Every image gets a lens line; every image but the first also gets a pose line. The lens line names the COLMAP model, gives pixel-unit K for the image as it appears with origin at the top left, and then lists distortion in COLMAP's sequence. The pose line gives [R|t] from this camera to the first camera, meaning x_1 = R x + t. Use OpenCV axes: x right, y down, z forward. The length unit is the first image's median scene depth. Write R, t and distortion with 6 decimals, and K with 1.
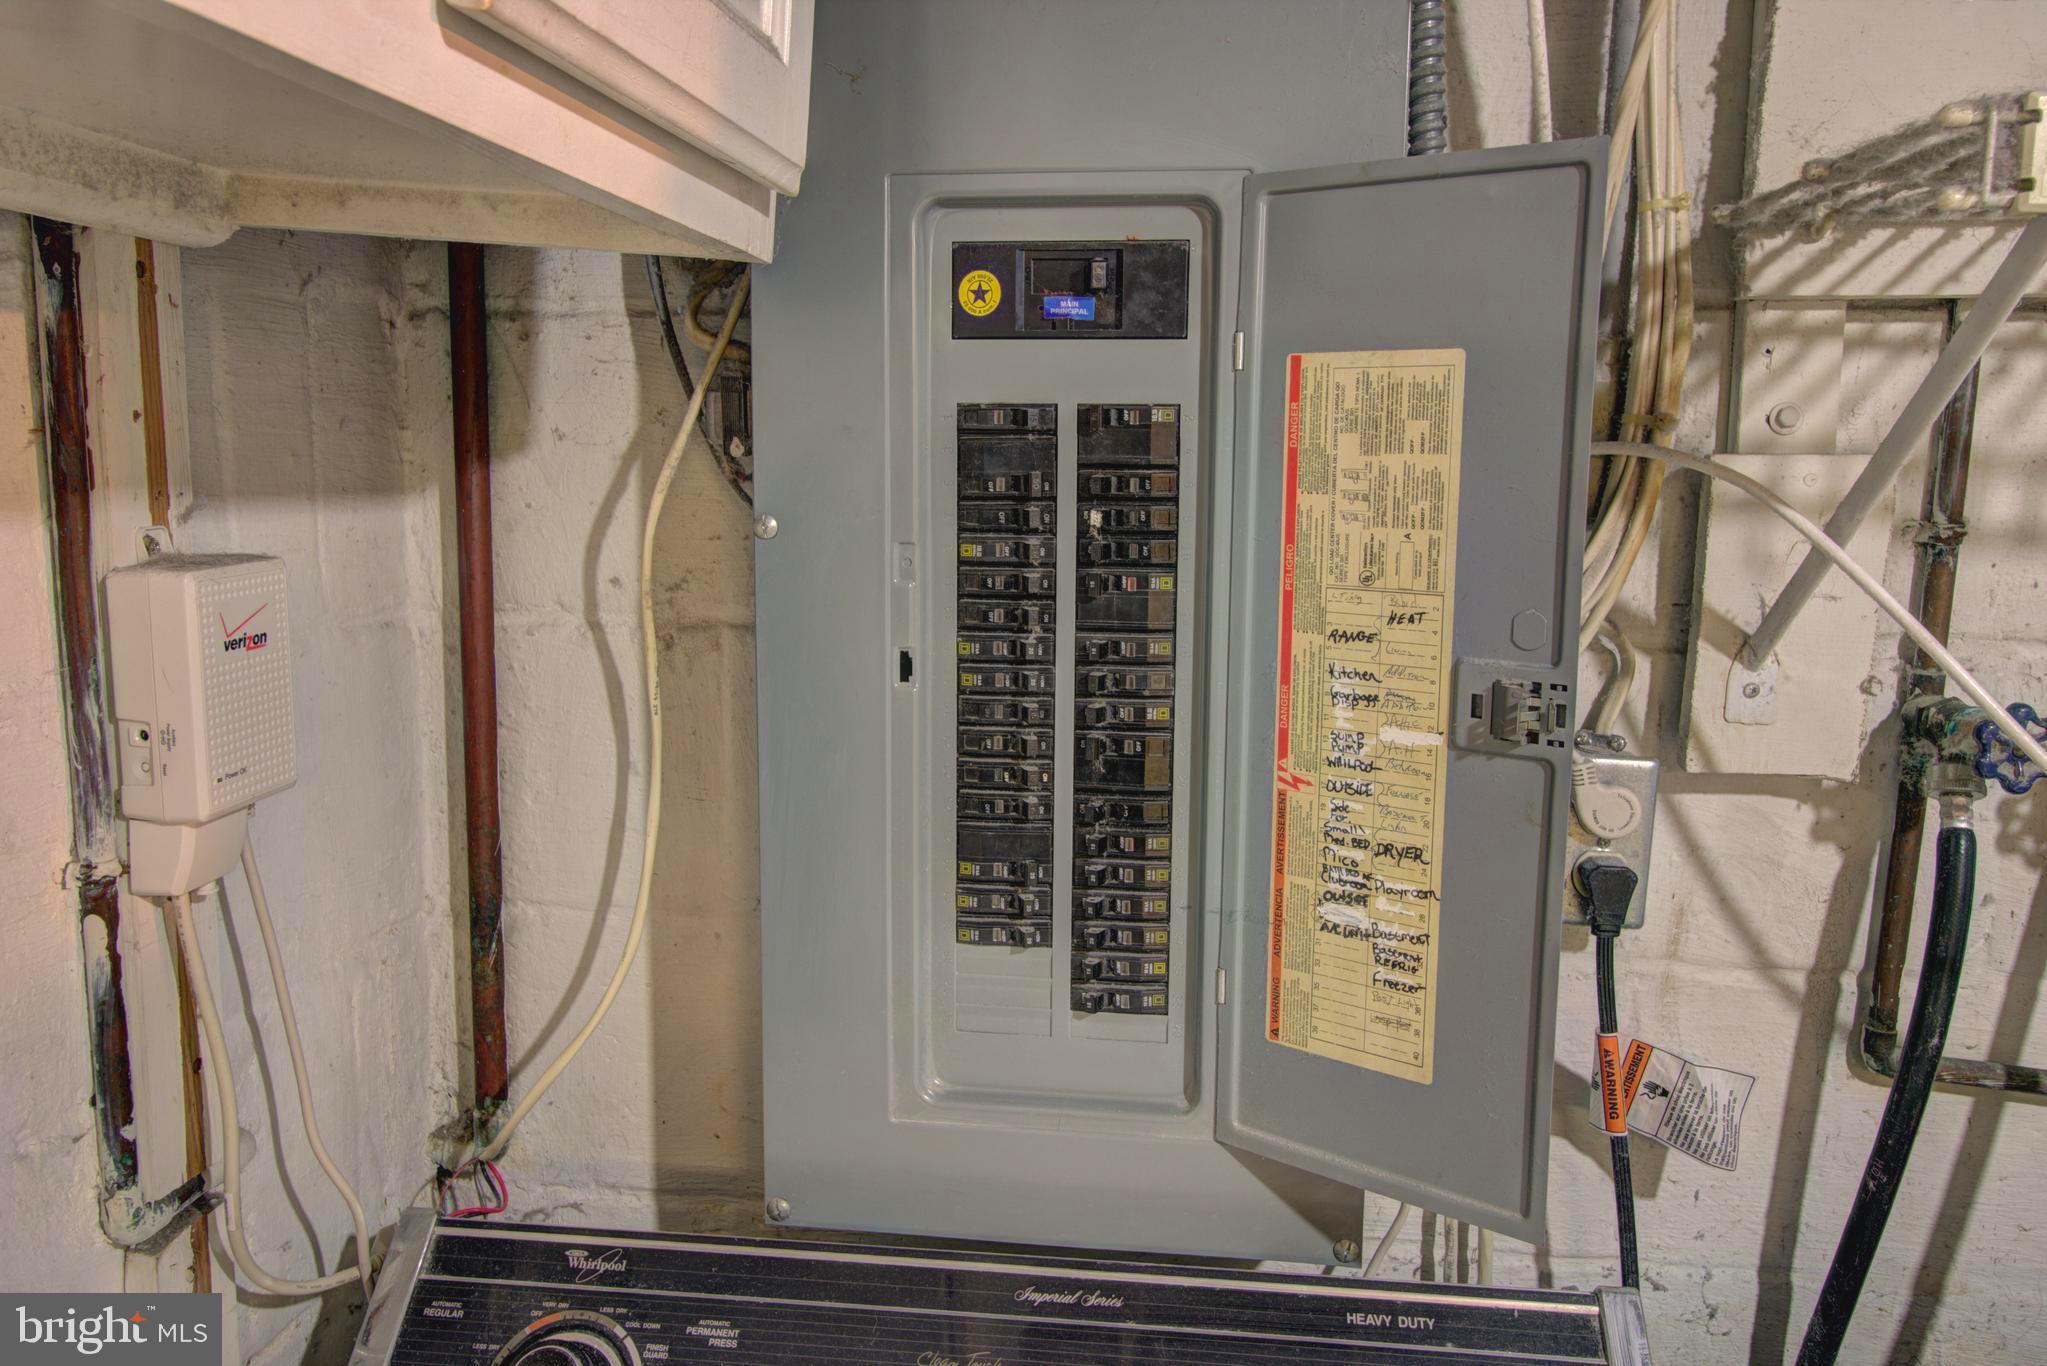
lens RADIAL K [[1658.3, 0, 1019.1], [0, 1658.3, 683.8], [0, 0, 1]] dist [-0.004055, -0.000169]
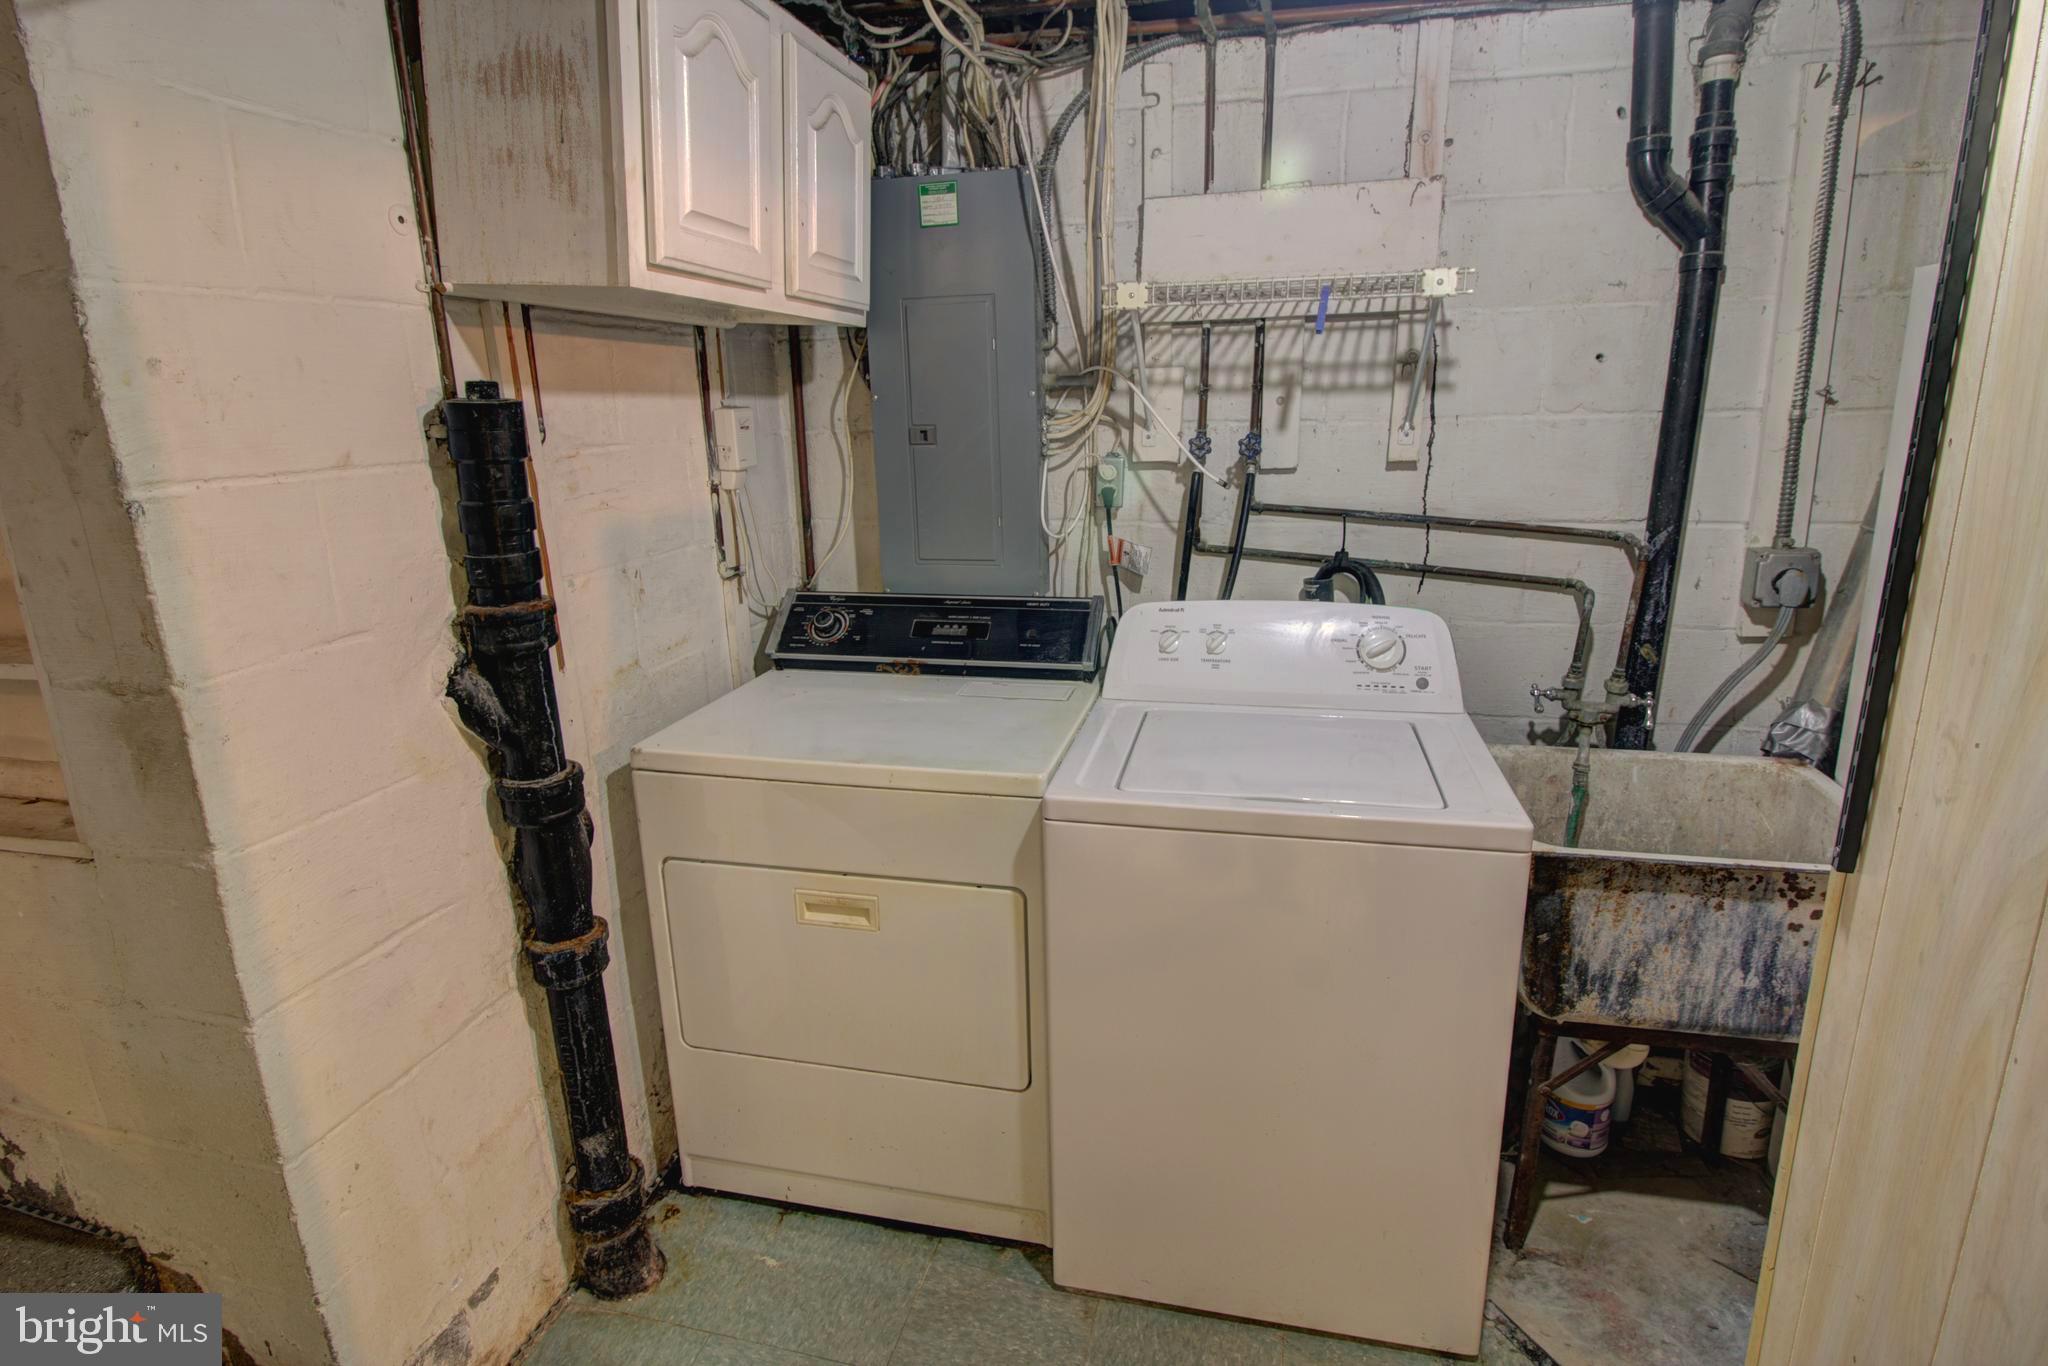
lens RADIAL K [[1029.7, 0, 1031.4], [0, 1029.7, 676.6], [0, 0, 1]] dist [-0.008187, -0.001860]
pose [[0.993702, -0.002210, -0.112030, 0.460904], [0.015825, 0.992552, 0.120786, 0.255929], [0.110929, -0.121798, 0.986337, -1.329208]]
